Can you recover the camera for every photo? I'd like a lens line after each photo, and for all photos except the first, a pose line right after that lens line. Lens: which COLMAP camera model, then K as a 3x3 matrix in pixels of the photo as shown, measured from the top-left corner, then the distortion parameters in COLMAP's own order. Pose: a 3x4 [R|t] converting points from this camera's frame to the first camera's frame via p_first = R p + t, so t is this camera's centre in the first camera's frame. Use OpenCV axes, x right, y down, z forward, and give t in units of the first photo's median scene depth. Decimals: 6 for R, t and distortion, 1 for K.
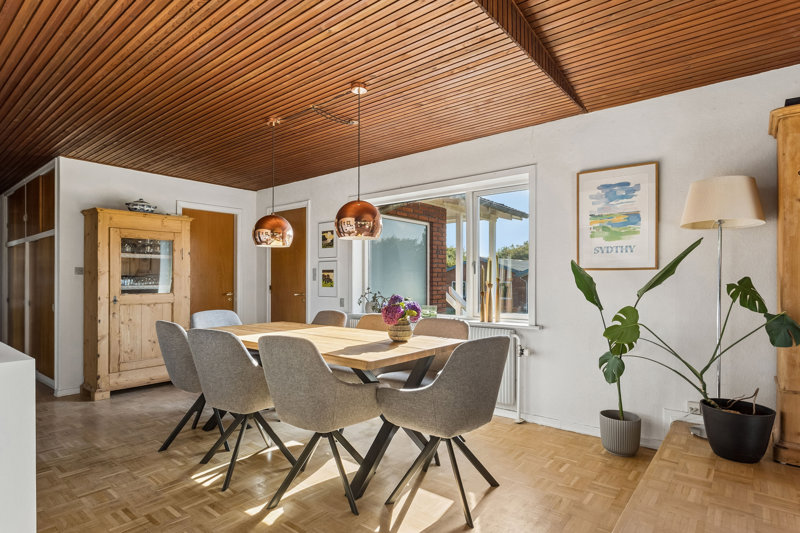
lens RADIAL K [[425.1, 0, 398.1], [0, 425.1, 271.8], [0, 0, 1]] dist [0.001439, 0.000507]
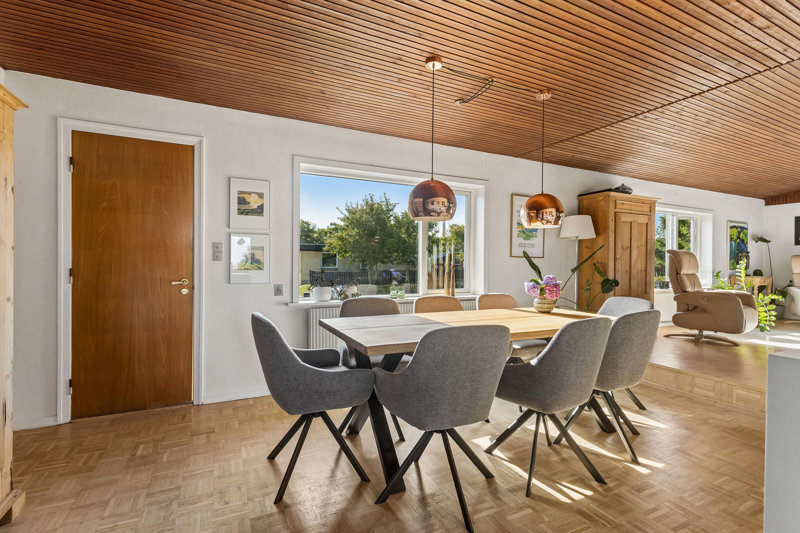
lens RADIAL K [[377.0, 0, 405.7], [0, 377.0, 268.0], [0, 0, 1]] dist [0.000122, 0.000080]
pose [[0.422525, -0.006699, 0.906326, -0.989135], [-0.028661, 0.999374, 0.020749, 0.017945], [-0.905898, -0.034743, 0.422069, 0.770752]]
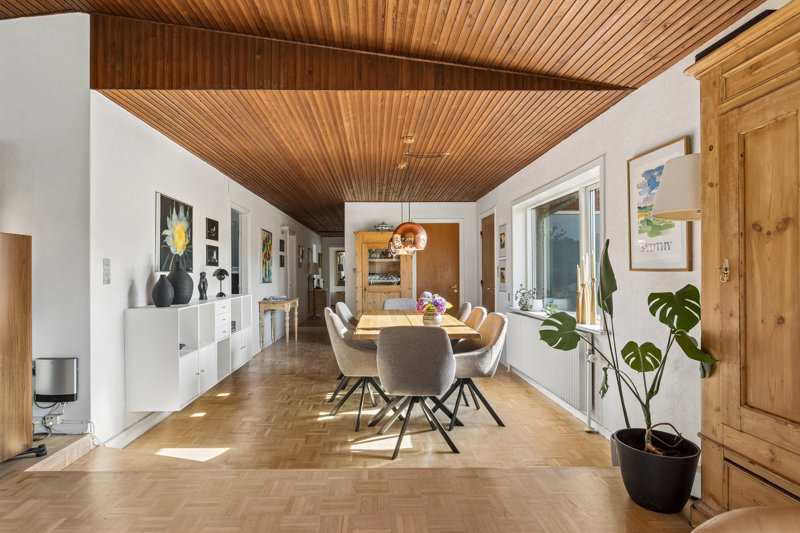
lens RADIAL K [[425.1, 0, 398.1], [0, 425.1, 271.8], [0, 0, 1]] dist [0.001439, 0.000507]
pose [[0.662821, -0.000614, -0.748778, 0.766098], [0.017003, 0.999754, 0.014232, -0.023086], [0.748585, -0.022165, 0.662668, 0.061006]]
